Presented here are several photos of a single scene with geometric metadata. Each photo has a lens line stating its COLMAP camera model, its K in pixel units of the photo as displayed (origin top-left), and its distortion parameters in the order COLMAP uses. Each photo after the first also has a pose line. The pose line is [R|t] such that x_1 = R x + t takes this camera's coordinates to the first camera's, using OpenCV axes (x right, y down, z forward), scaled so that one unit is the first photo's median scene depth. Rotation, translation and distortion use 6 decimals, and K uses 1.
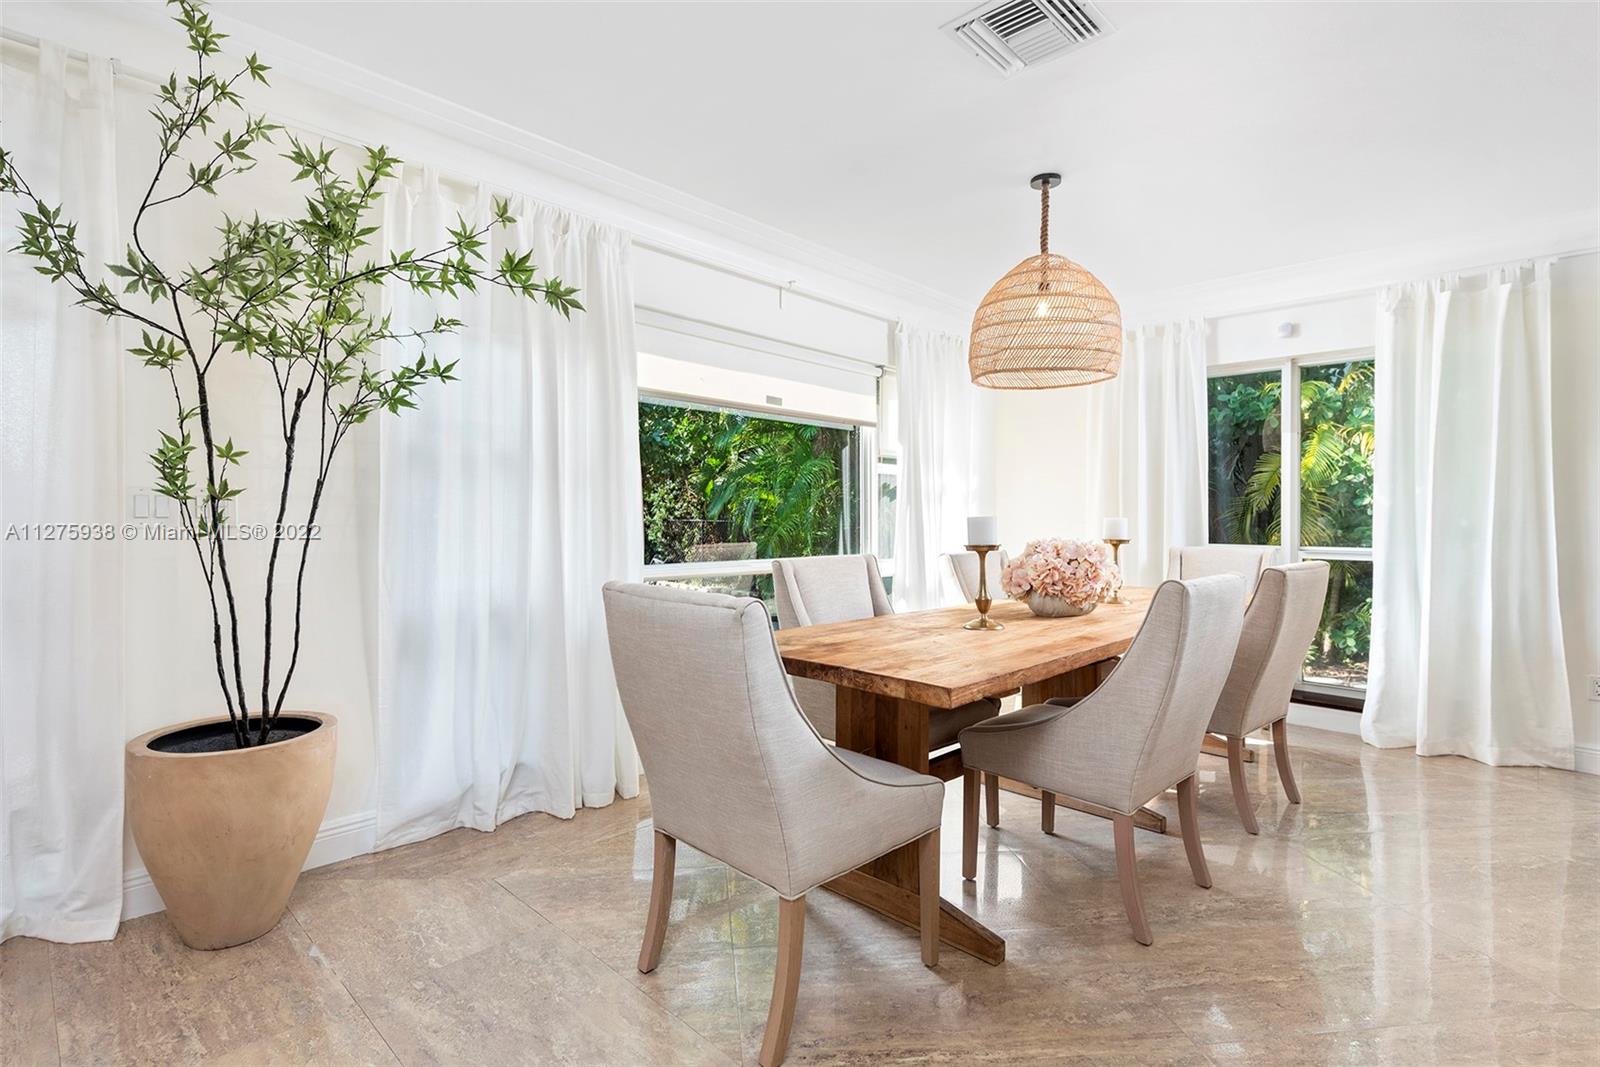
lens RADIAL K [[758.6, 0, 798.7], [0, 758.6, 524.9], [0, 0, 1]] dist [-0.001301, -0.000177]
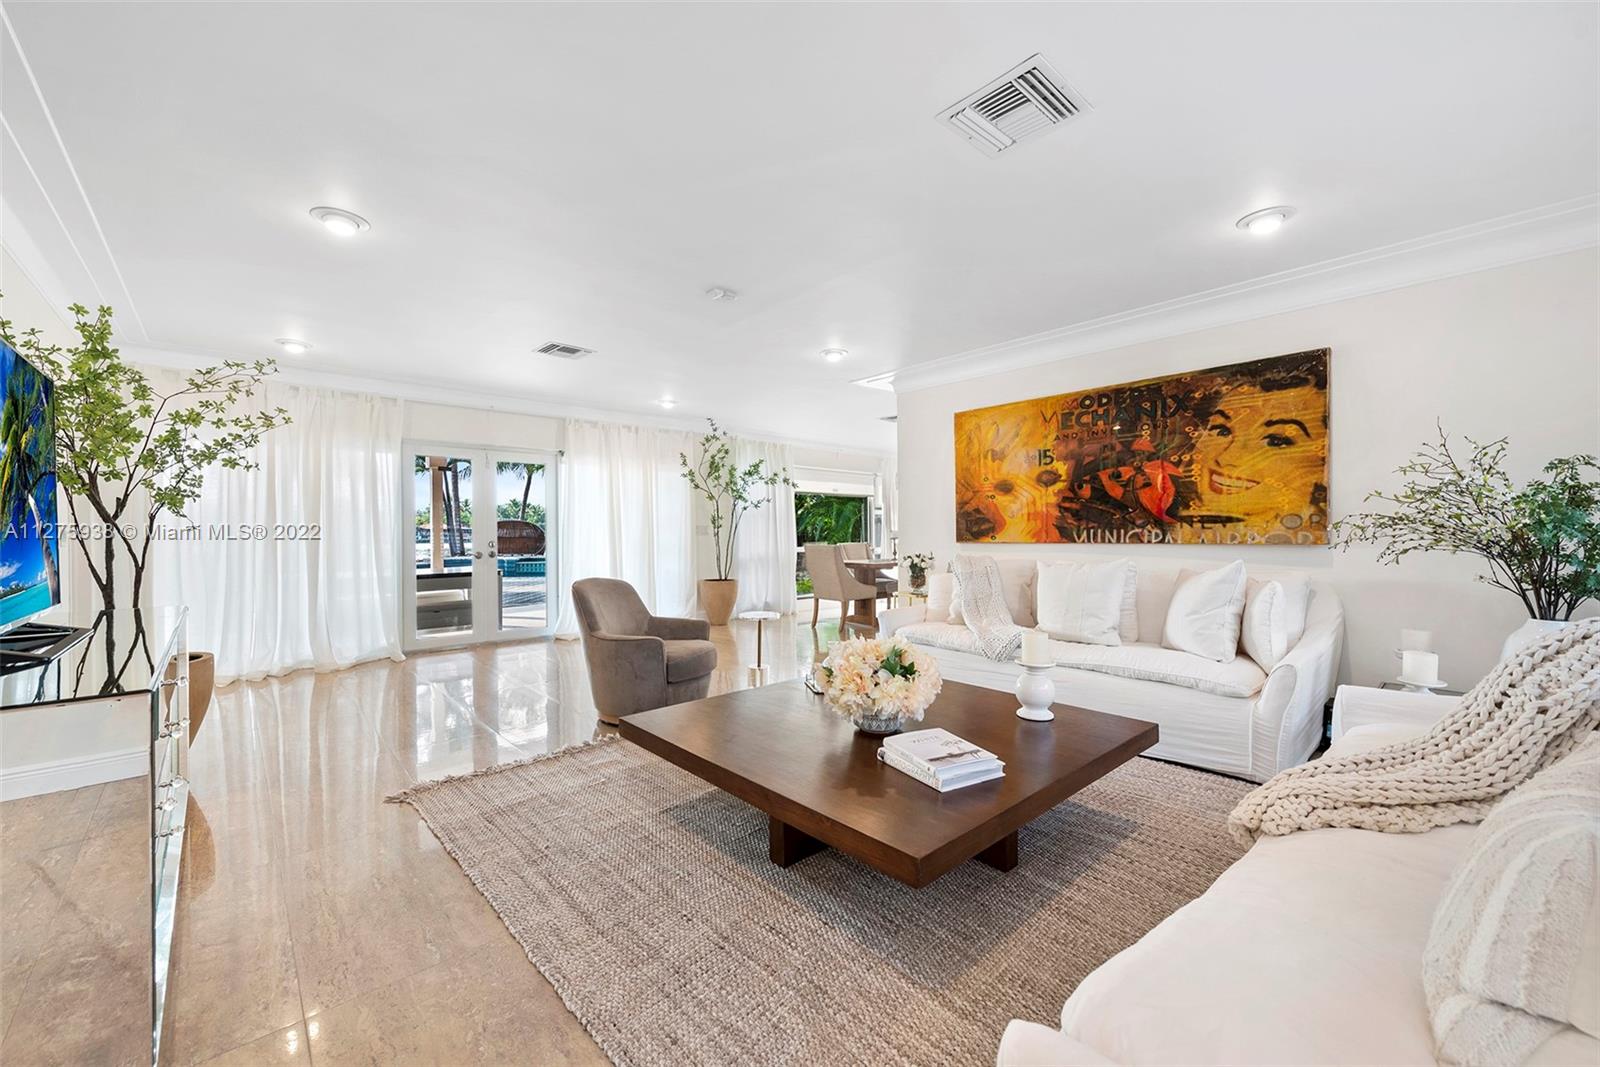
lens RADIAL K [[629.6, 0, 803.7], [0, 629.6, 532.9], [0, 0, 1]] dist [0.004410, 0.000106]
pose [[0.998103, -0.007502, -0.061103, -0.009242], [0.007116, 0.999953, -0.006537, 0.010432], [0.061149, 0.006090, 0.998110, -1.361360]]
